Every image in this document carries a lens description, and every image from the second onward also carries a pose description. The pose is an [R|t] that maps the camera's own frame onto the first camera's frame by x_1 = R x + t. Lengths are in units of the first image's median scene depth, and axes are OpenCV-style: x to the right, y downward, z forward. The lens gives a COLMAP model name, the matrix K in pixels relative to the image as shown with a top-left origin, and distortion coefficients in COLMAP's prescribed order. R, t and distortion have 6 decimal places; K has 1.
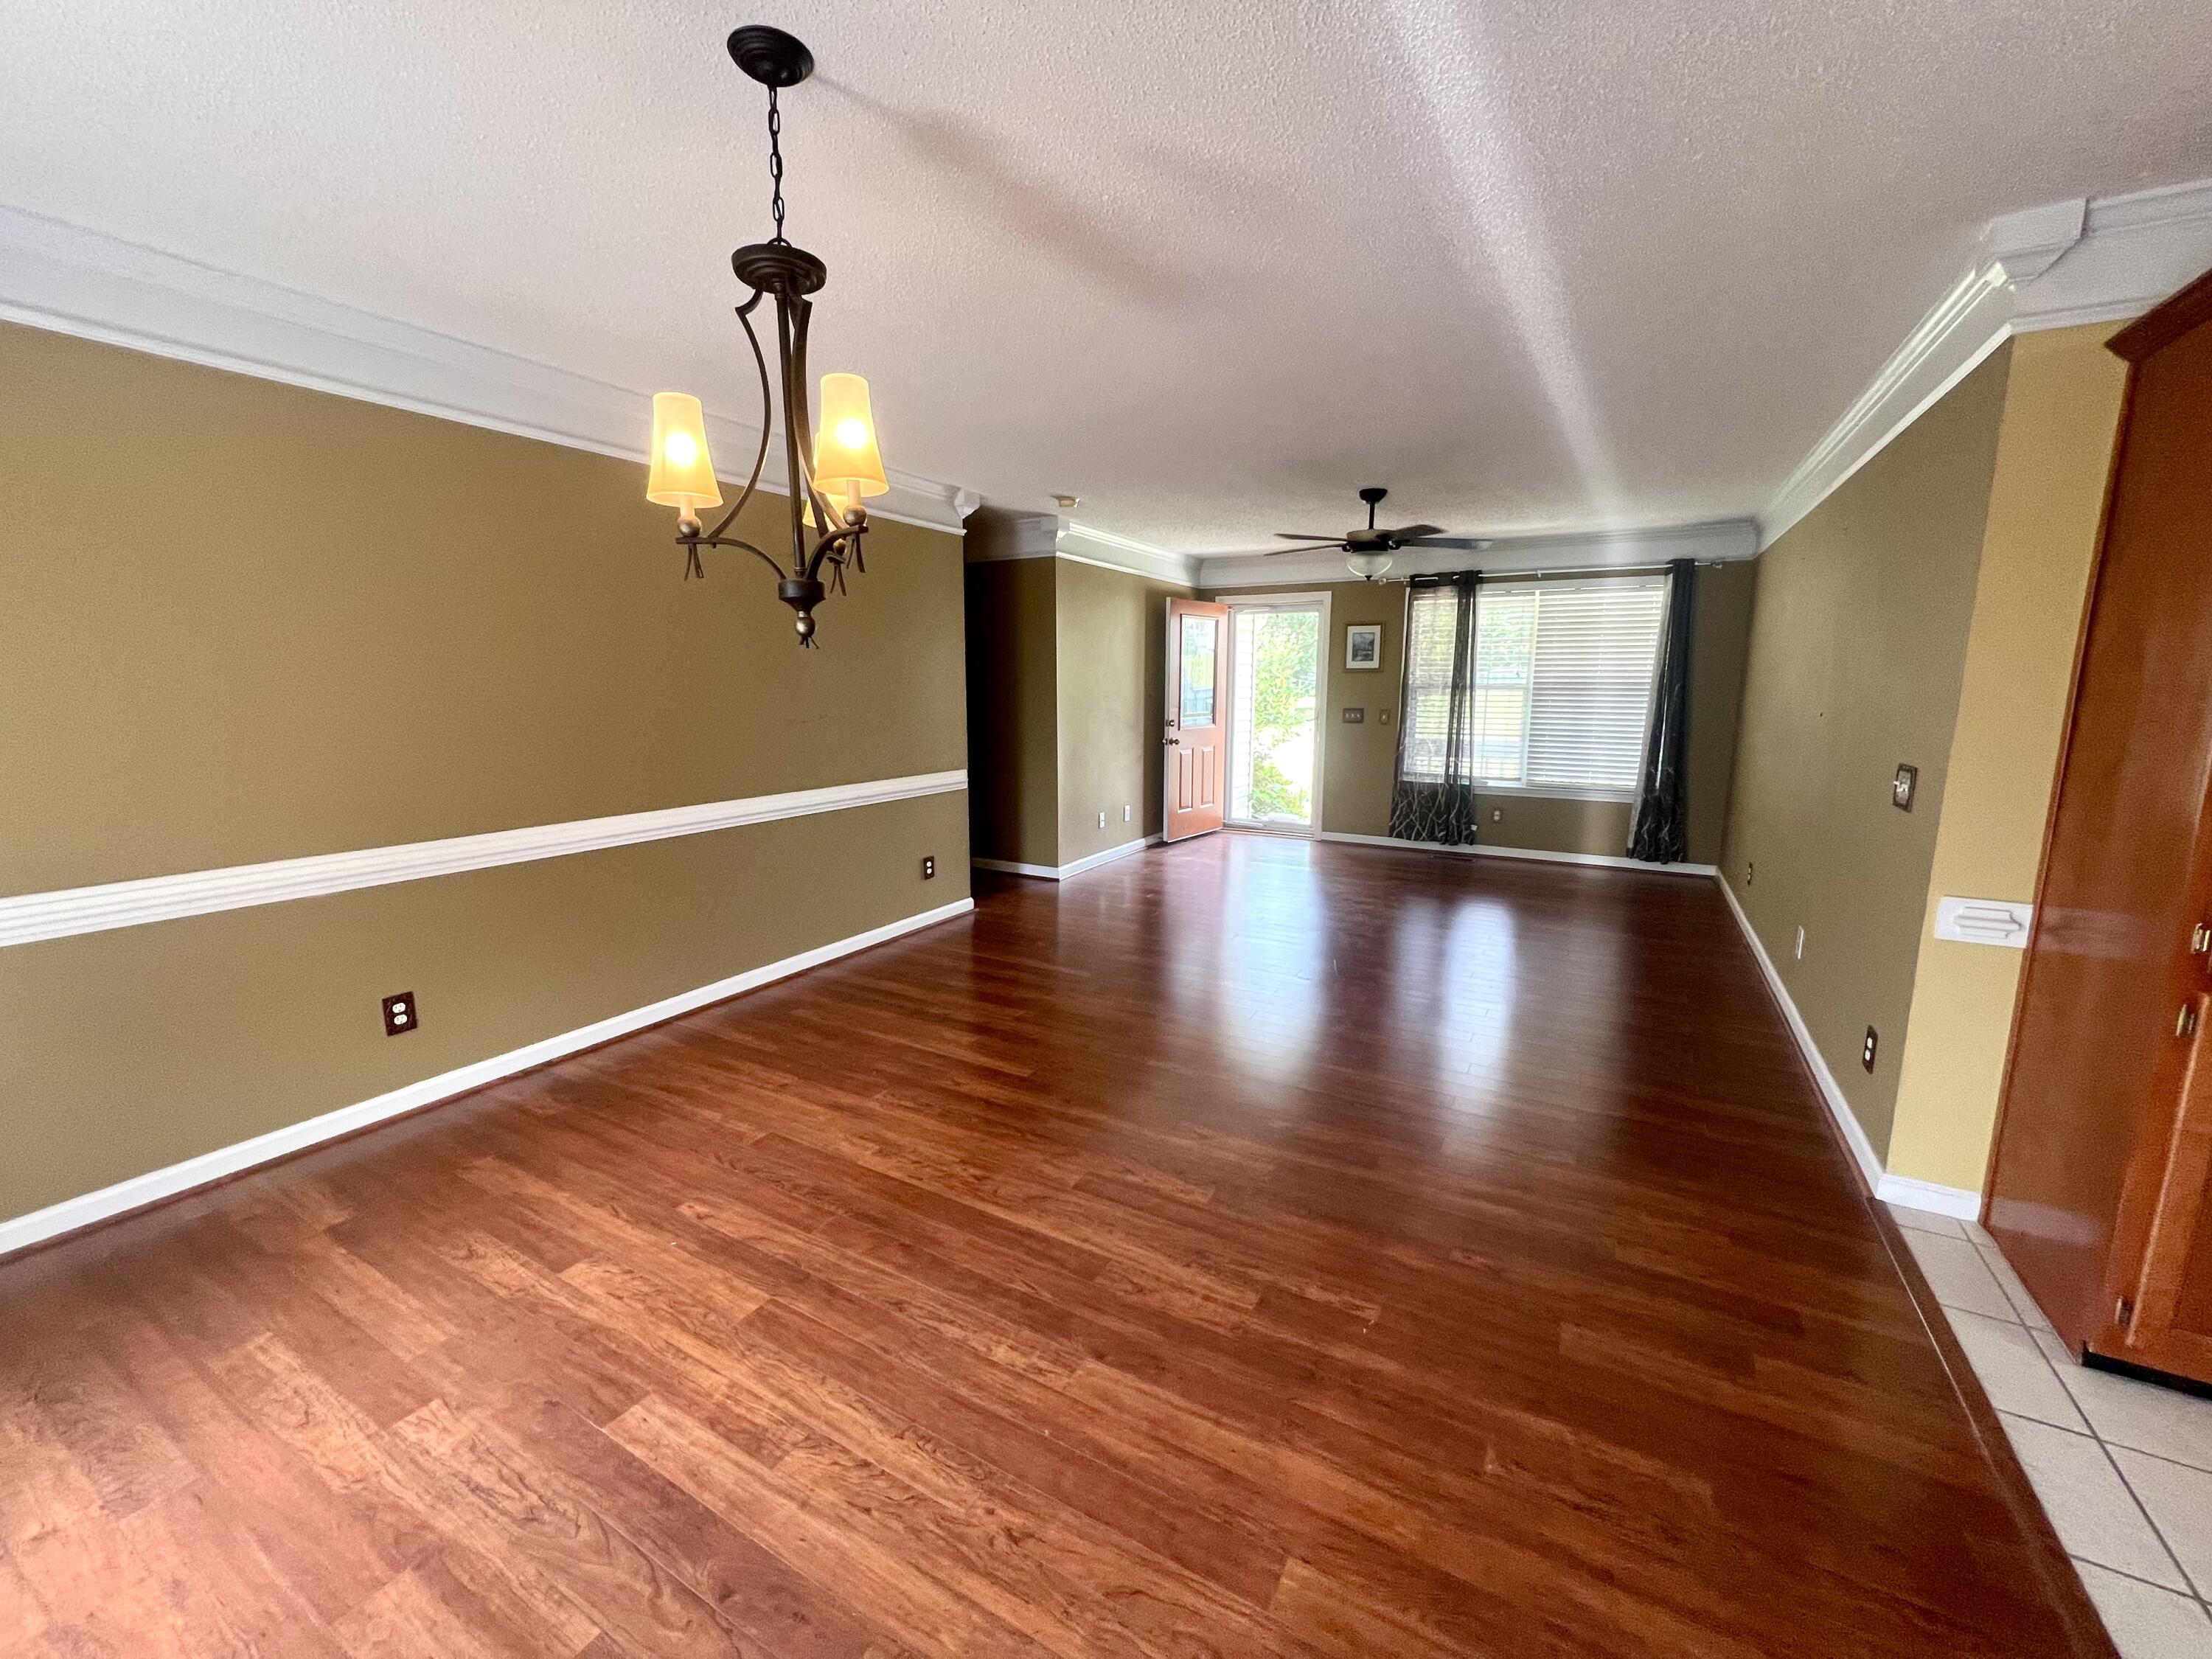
lens RADIAL K [[880.6, 0, 1106.0], [0, 880.6, 829.5], [0, 0, 1]] dist [0.000222, 0.000036]
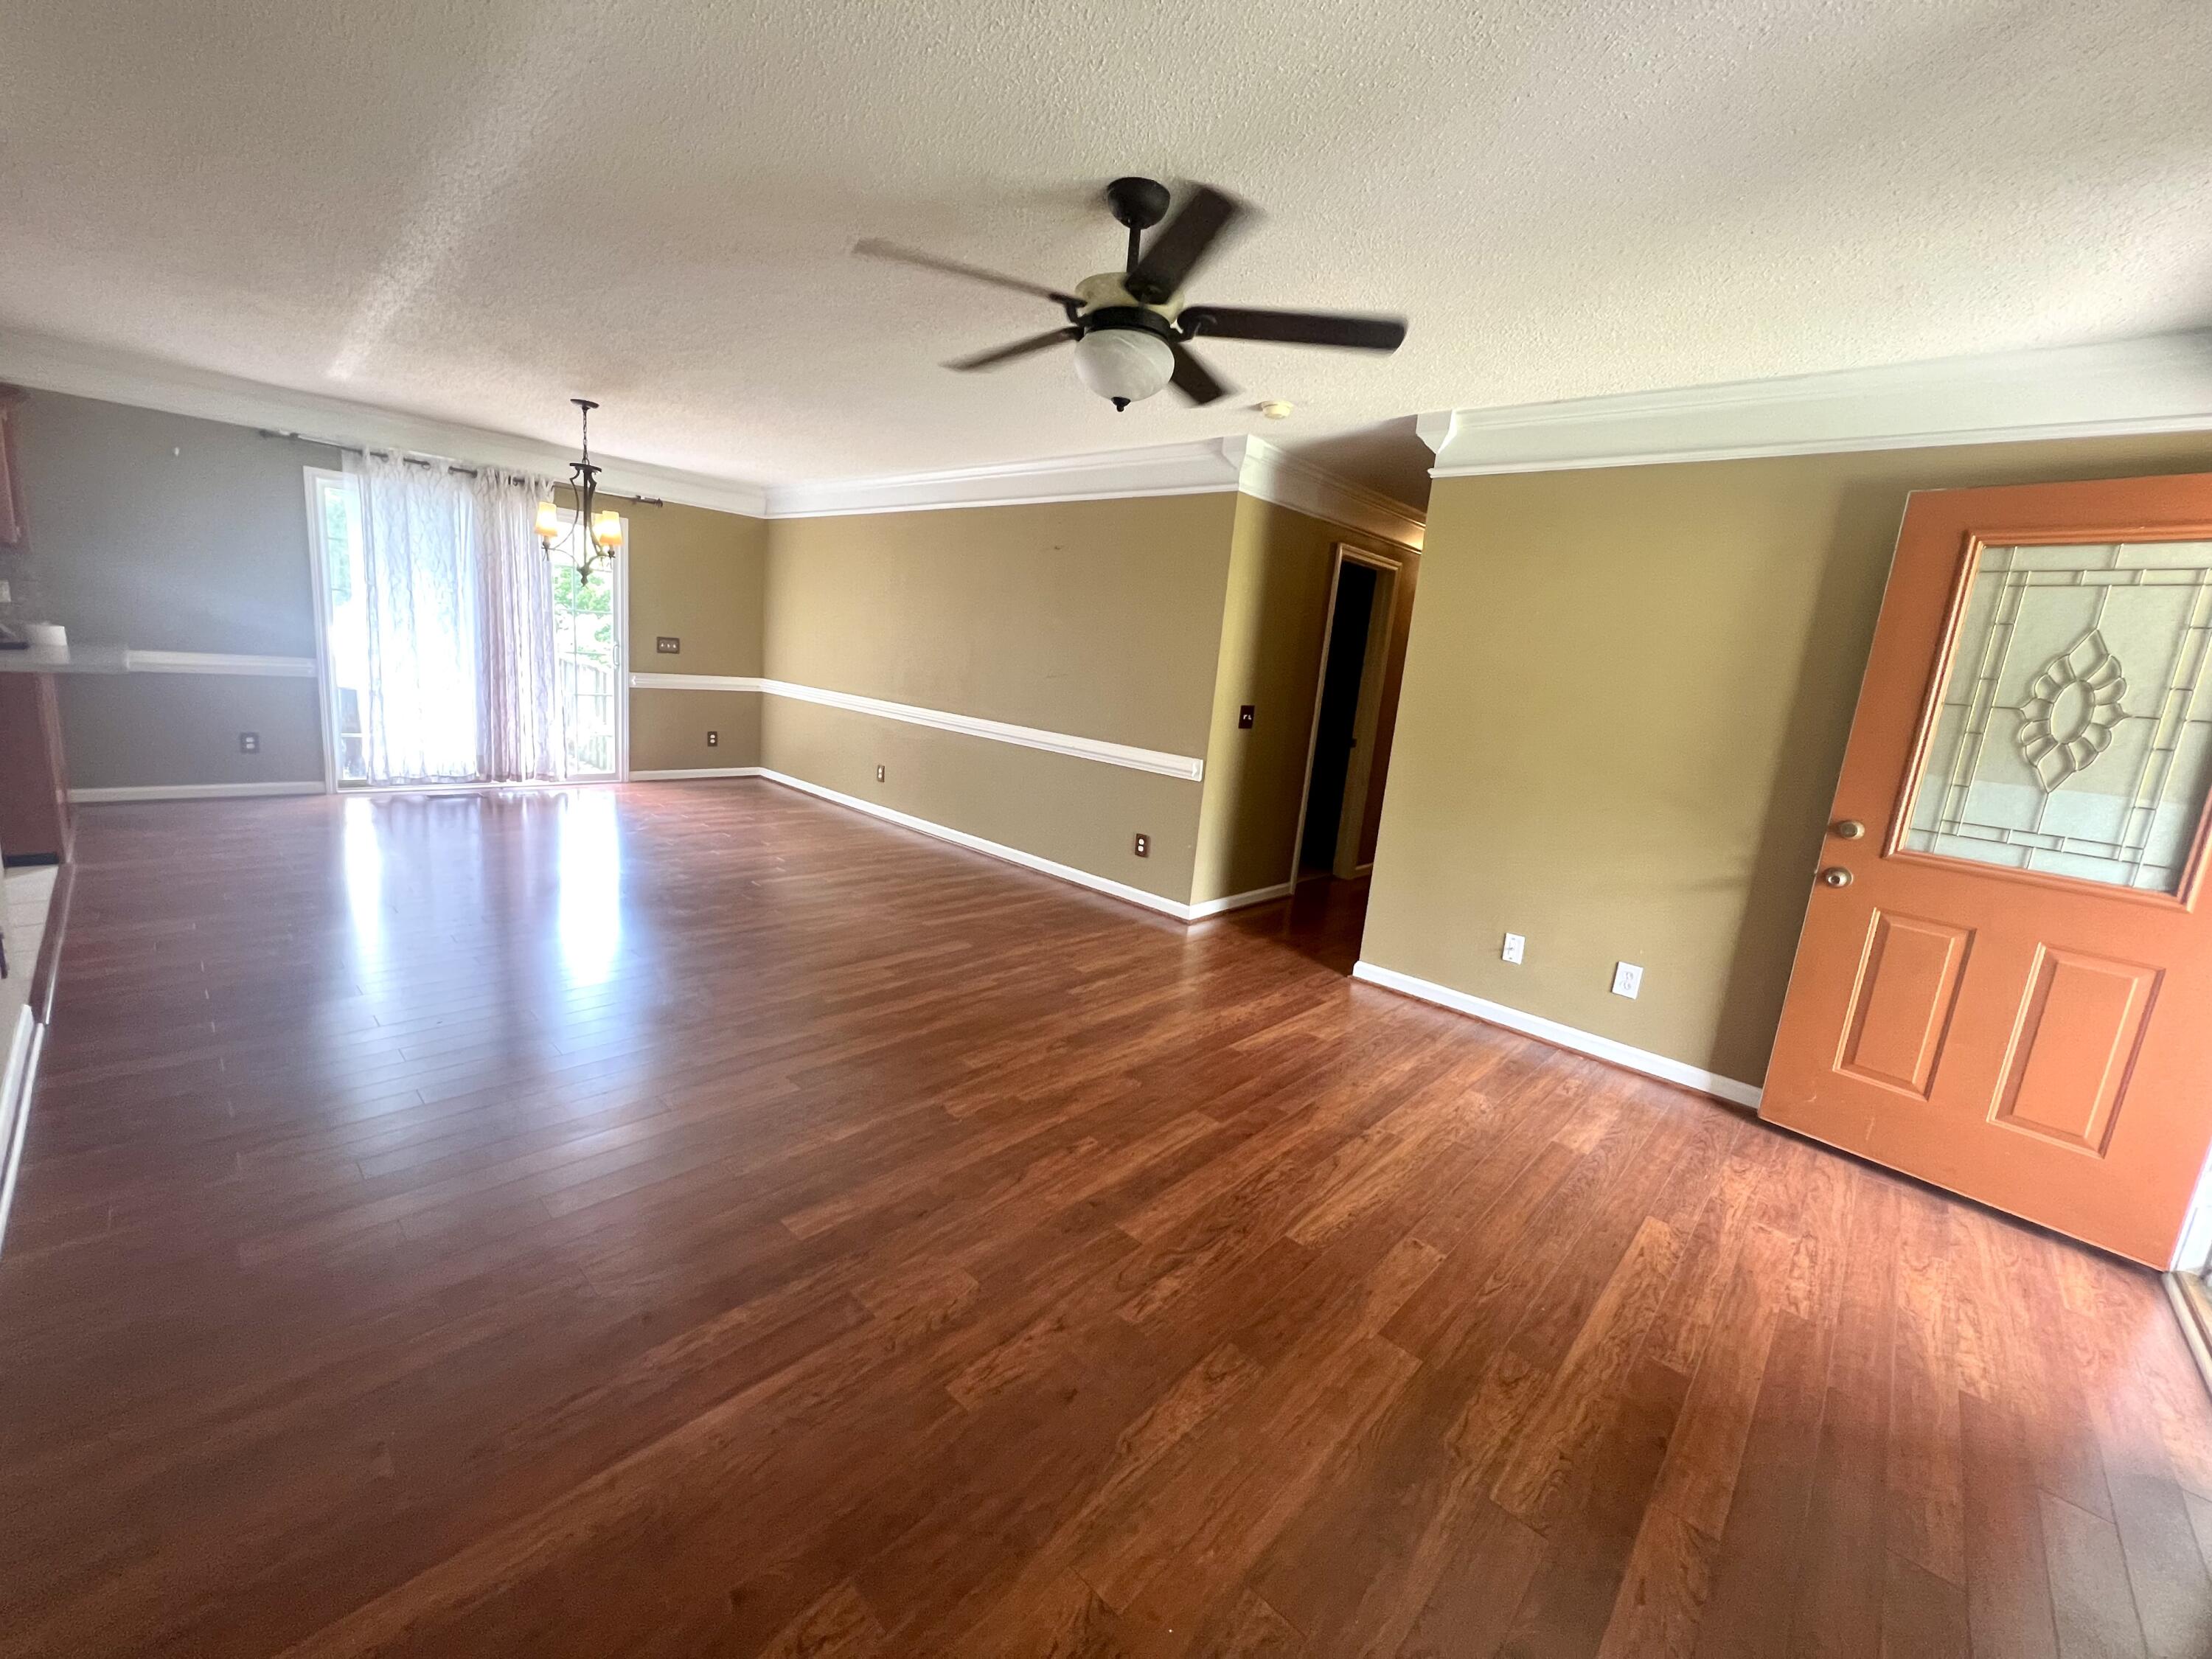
lens RADIAL K [[880.6, 0, 1106.0], [0, 880.6, 829.5], [0, 0, 1]] dist [0.000222, 0.000036]
pose [[-0.235312, 0.166427, -0.957565, 0.737783], [-0.248166, 0.942284, 0.224755, -0.182543], [0.939703, 0.290523, -0.180429, 1.134105]]
